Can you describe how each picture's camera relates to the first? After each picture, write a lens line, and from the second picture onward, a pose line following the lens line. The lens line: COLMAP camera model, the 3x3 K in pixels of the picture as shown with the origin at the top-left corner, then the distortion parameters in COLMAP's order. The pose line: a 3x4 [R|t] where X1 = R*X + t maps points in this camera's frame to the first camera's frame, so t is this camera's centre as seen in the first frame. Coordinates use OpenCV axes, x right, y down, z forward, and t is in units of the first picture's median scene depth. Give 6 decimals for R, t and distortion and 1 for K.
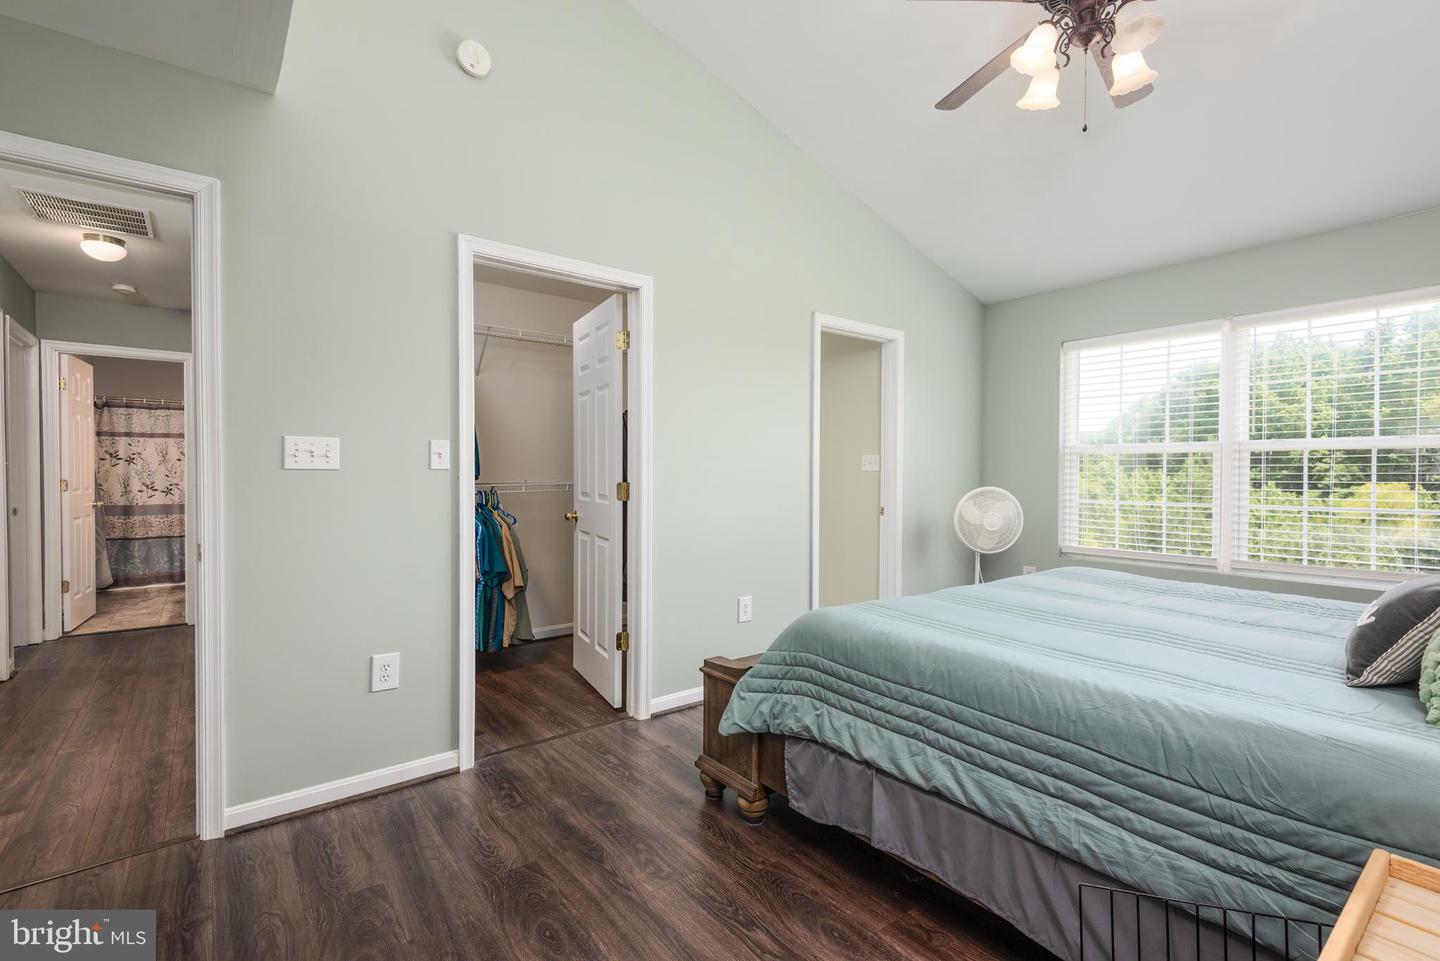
lens RADIAL K [[653.2, 0, 721.3], [0, 653.2, 476.1], [0, 0, 1]] dist [0.001400, 0.000342]
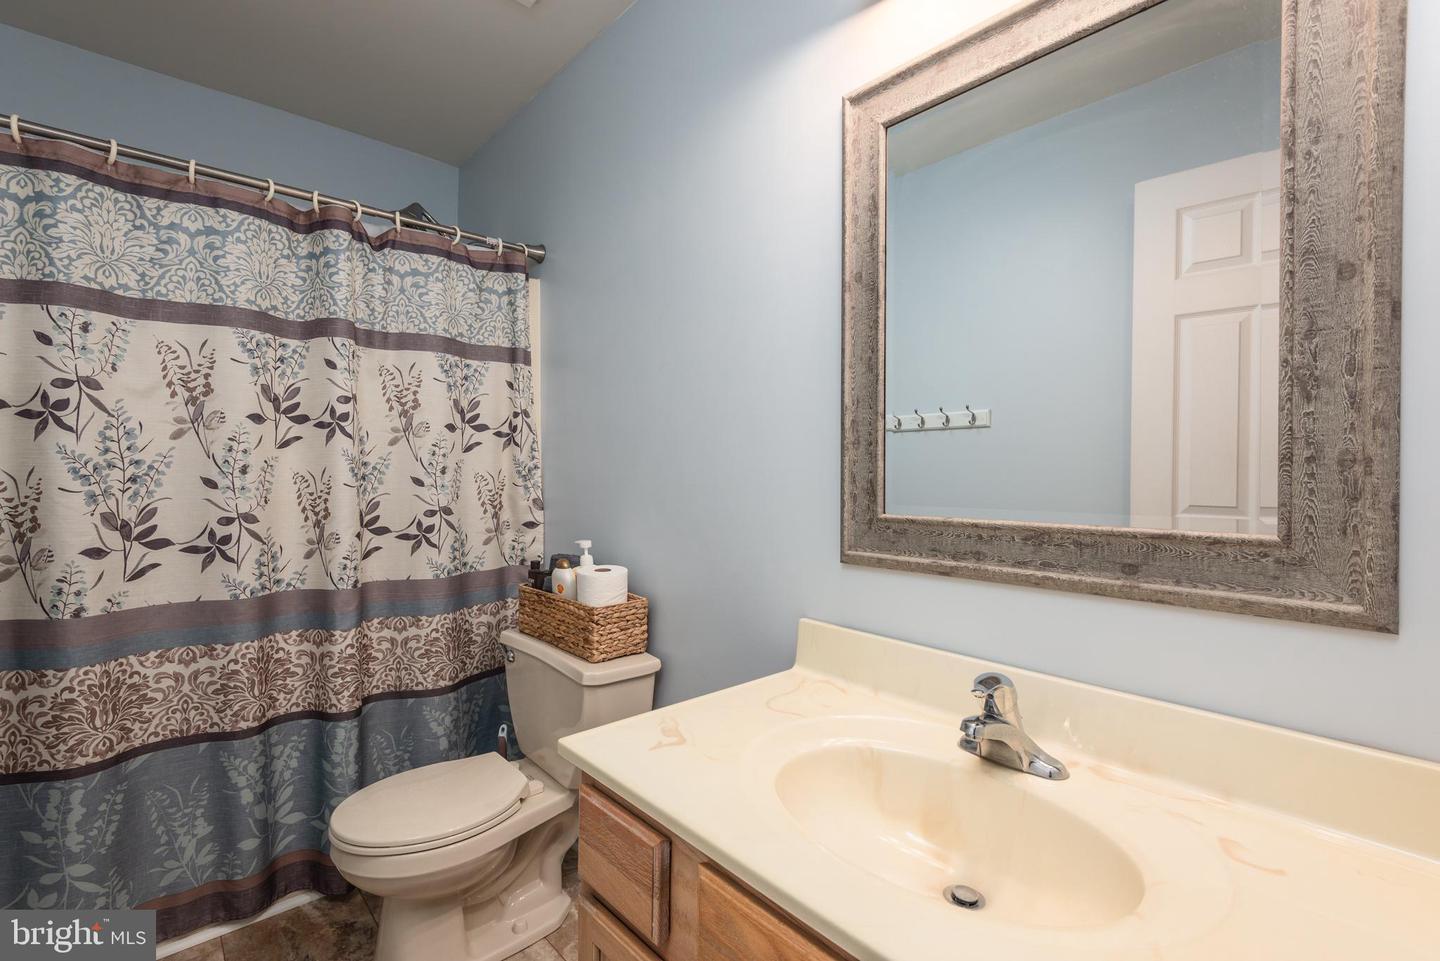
lens RADIAL K [[653.2, 0, 718.3], [0, 653.2, 480.8], [0, 0, 1]] dist [0.001400, 0.000342]
pose [[0.998491, 0.000648, 0.054909, -0.681309], [-0.000661, 1.000000, 0.000228, -0.001413], [-0.054909, -0.000264, 0.998491, 0.758219]]
